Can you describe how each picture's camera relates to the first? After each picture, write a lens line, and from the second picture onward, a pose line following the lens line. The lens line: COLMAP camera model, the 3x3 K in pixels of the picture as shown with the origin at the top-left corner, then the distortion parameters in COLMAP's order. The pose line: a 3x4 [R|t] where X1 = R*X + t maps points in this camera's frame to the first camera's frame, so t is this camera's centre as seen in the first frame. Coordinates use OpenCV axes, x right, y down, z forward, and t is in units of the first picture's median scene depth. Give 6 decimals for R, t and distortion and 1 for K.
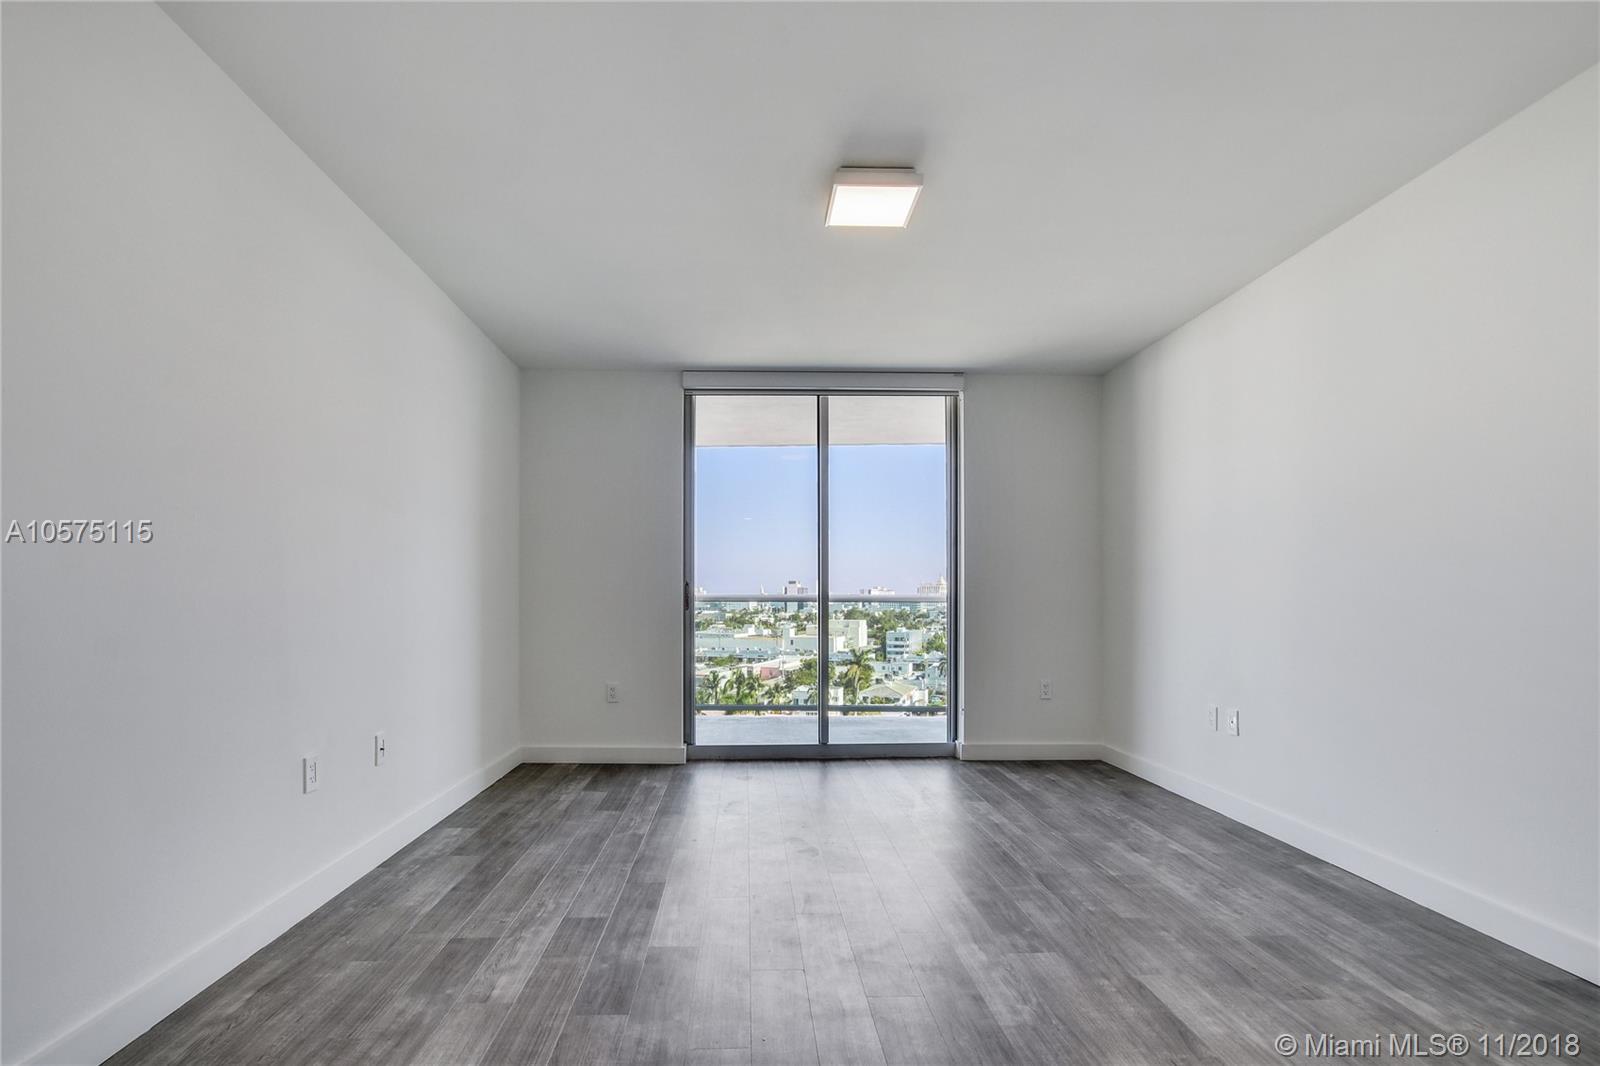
lens RADIAL K [[755.7, 0, 745.8], [0, 755.7, 579.3], [0, 0, 1]] dist [-0.016181, 0.004372]
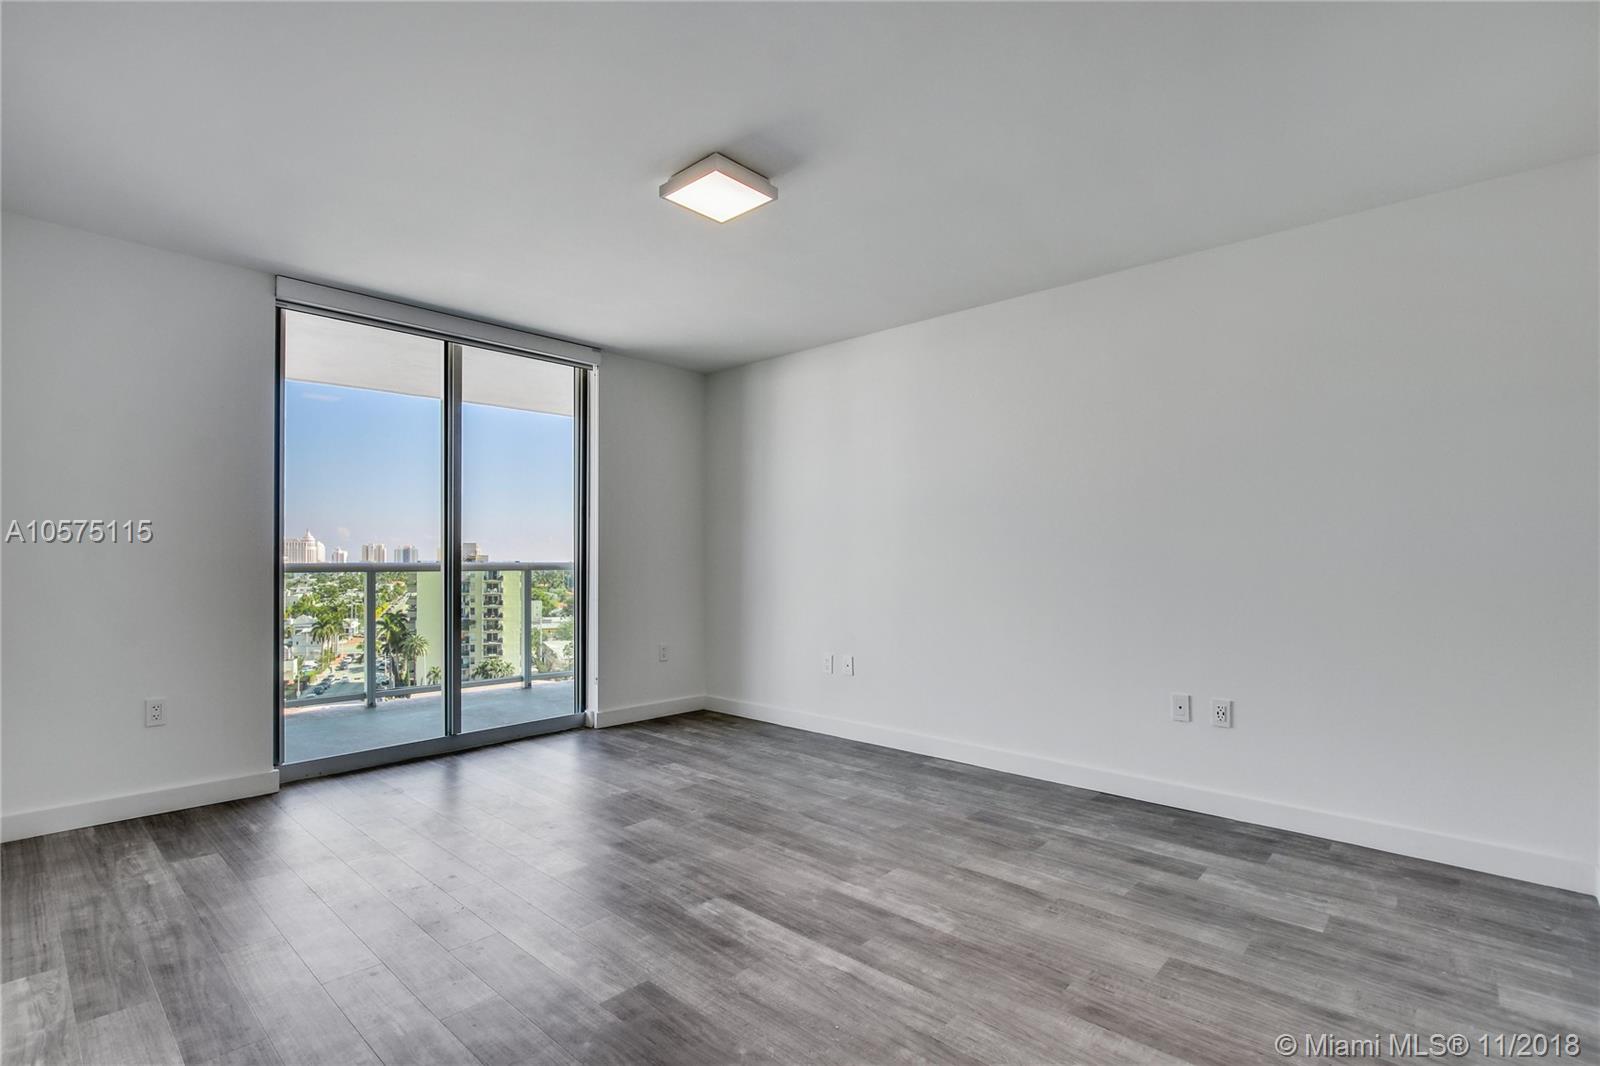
lens RADIAL K [[755.7, 0, 764.4], [0, 755.7, 524.0], [0, 0, 1]] dist [-0.016181, 0.004372]
pose [[0.702182, 0.031414, 0.711304, -0.489110], [-0.019409, 0.999499, -0.024981, -0.022449], [-0.711733, 0.003735, 0.702440, 0.224983]]
